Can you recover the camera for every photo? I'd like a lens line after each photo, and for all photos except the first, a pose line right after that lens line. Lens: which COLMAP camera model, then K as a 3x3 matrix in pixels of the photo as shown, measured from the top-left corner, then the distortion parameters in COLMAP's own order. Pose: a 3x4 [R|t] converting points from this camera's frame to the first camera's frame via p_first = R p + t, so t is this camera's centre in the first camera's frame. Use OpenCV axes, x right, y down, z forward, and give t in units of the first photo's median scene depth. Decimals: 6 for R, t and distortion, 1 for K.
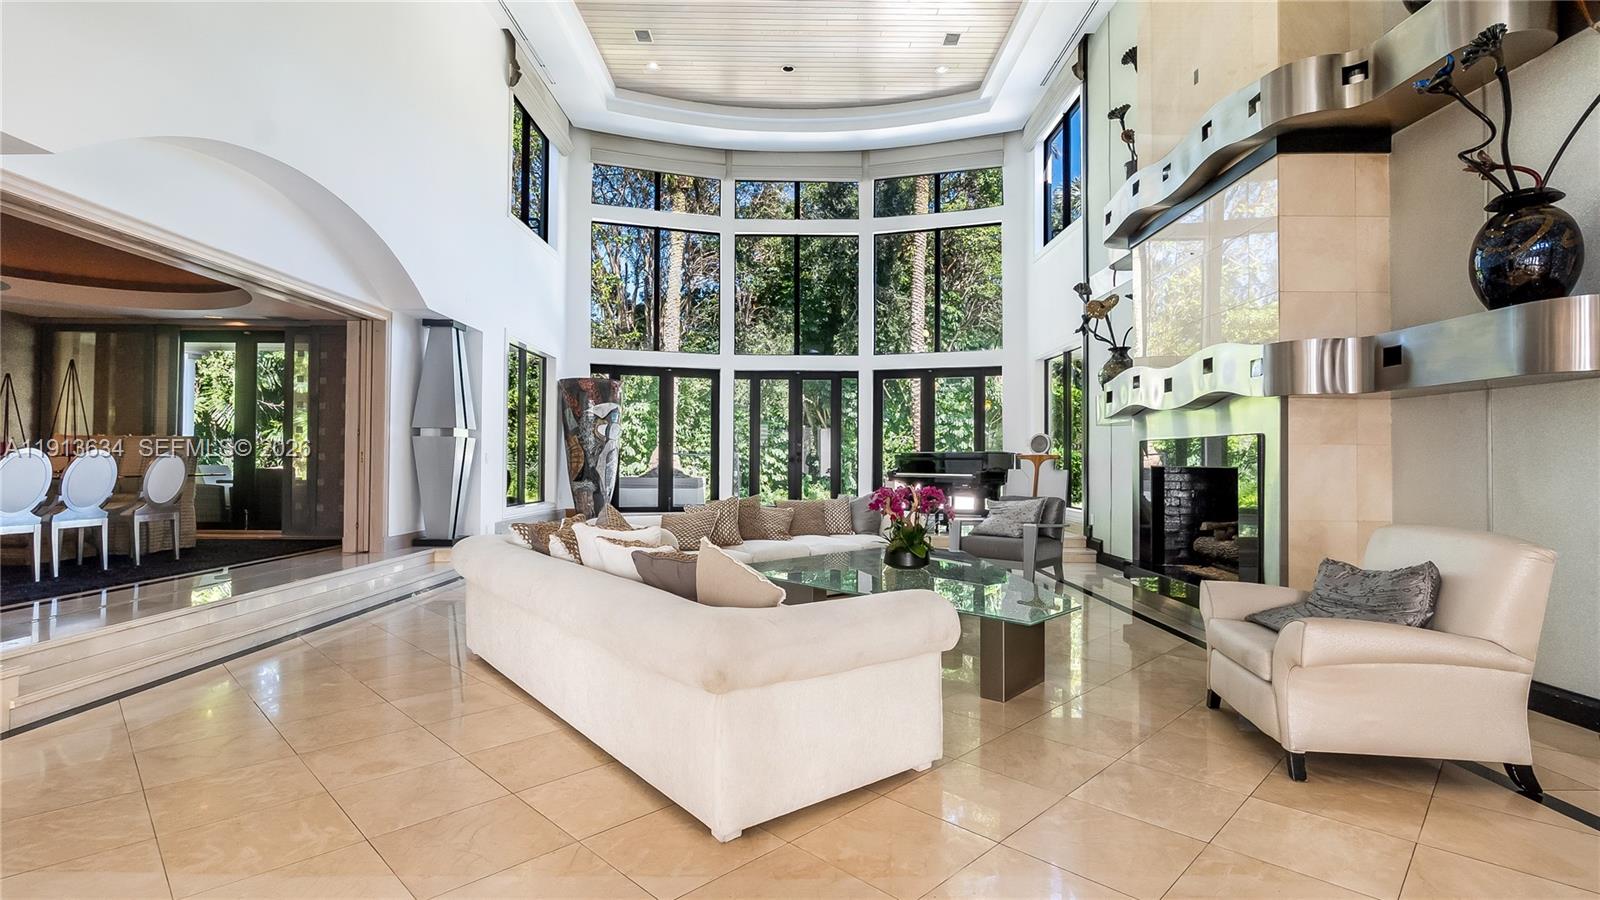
lens RADIAL K [[752.5, 0, 804.8], [0, 752.5, 458.4], [0, 0, 1]] dist [0.000978, 0.001054]
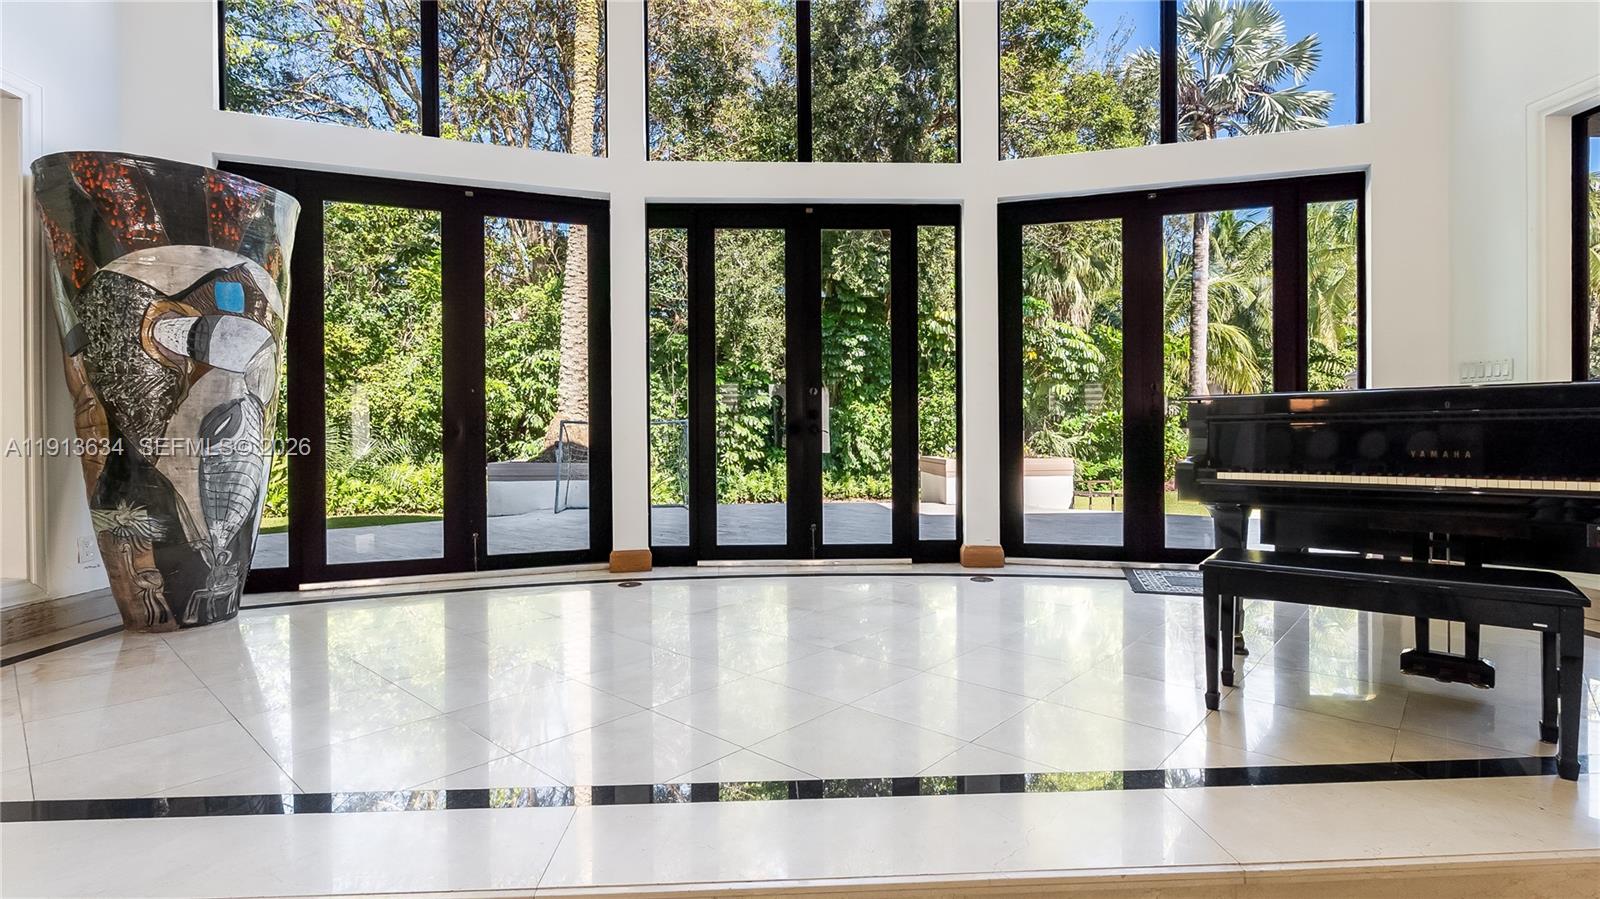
lens RADIAL K [[752.5, 0, 804.8], [0, 752.5, 457.9], [0, 0, 1]] dist [0.000978, 0.001054]
pose [[0.999235, -0.012123, 0.037193, -0.027104], [0.010703, 0.999215, 0.038131, 0.001524], [-0.037626, -0.037703, 0.998580, 0.599306]]
